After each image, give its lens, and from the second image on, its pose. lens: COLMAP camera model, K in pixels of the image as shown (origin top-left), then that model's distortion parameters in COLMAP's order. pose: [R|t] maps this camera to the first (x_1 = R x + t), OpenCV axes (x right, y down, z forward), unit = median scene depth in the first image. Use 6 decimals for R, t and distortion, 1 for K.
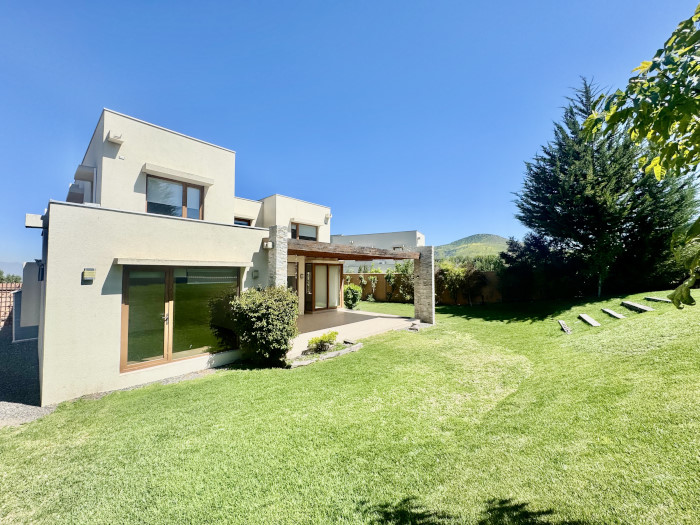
lens RADIAL K [[277.7, 0, 346.4], [0, 277.7, 265.3], [0, 0, 1]] dist [-0.002400, -0.001414]
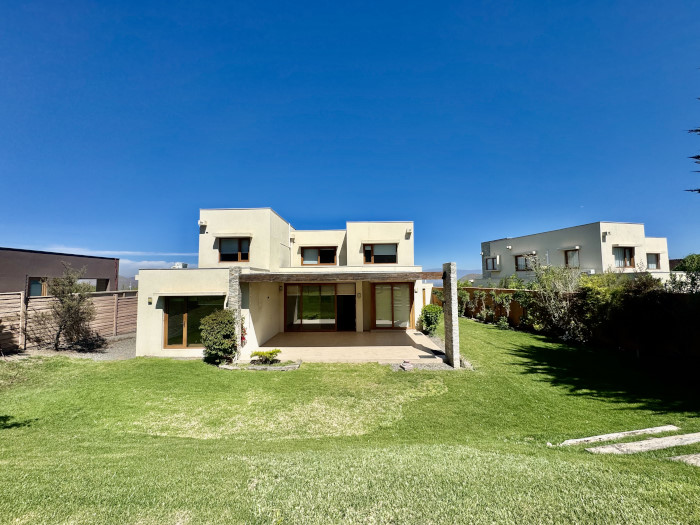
lens RADIAL K [[277.7, 0, 349.0], [0, 277.7, 262.5], [0, 0, 1]] dist [-0.002400, -0.001414]
pose [[0.647398, -0.062174, -0.759612, 1.119197], [0.036056, 0.998050, -0.050961, -0.061203], [0.761299, 0.005604, 0.648377, 0.495647]]
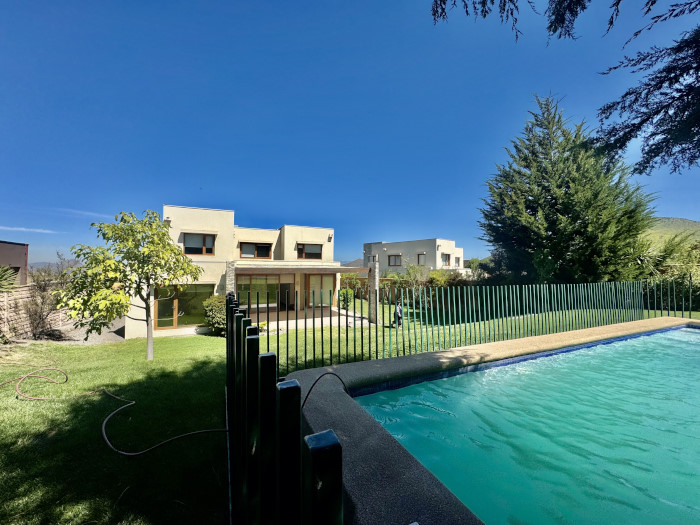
lens RADIAL K [[277.7, 0, 346.9], [0, 277.7, 262.6], [0, 0, 1]] dist [-0.002400, -0.001414]
pose [[0.922988, -0.012340, -0.384631, 1.079863], [0.012709, 0.999918, -0.001583, -0.108140], [0.384619, -0.003427, 0.923069, -0.353879]]
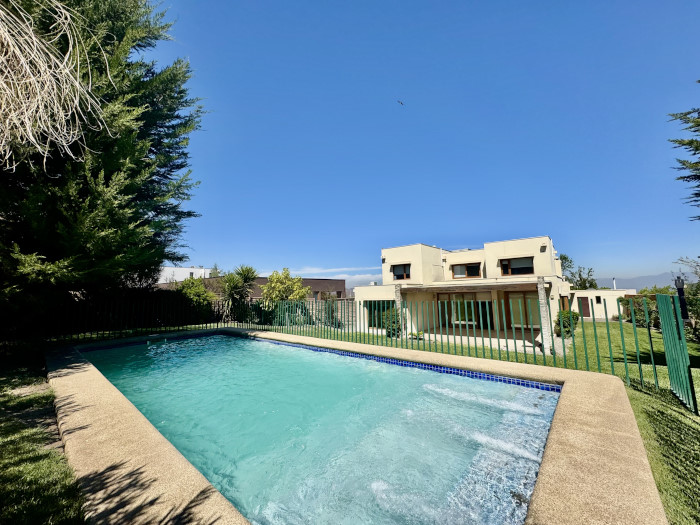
lens RADIAL K [[277.7, 0, 347.9], [0, 277.7, 259.9], [0, 0, 1]] dist [-0.002400, -0.001414]
pose [[0.032675, -0.125325, -0.991577, 2.085380], [0.055487, 0.990805, -0.123399, -0.063487], [0.997925, -0.050988, 0.039329, 0.438429]]
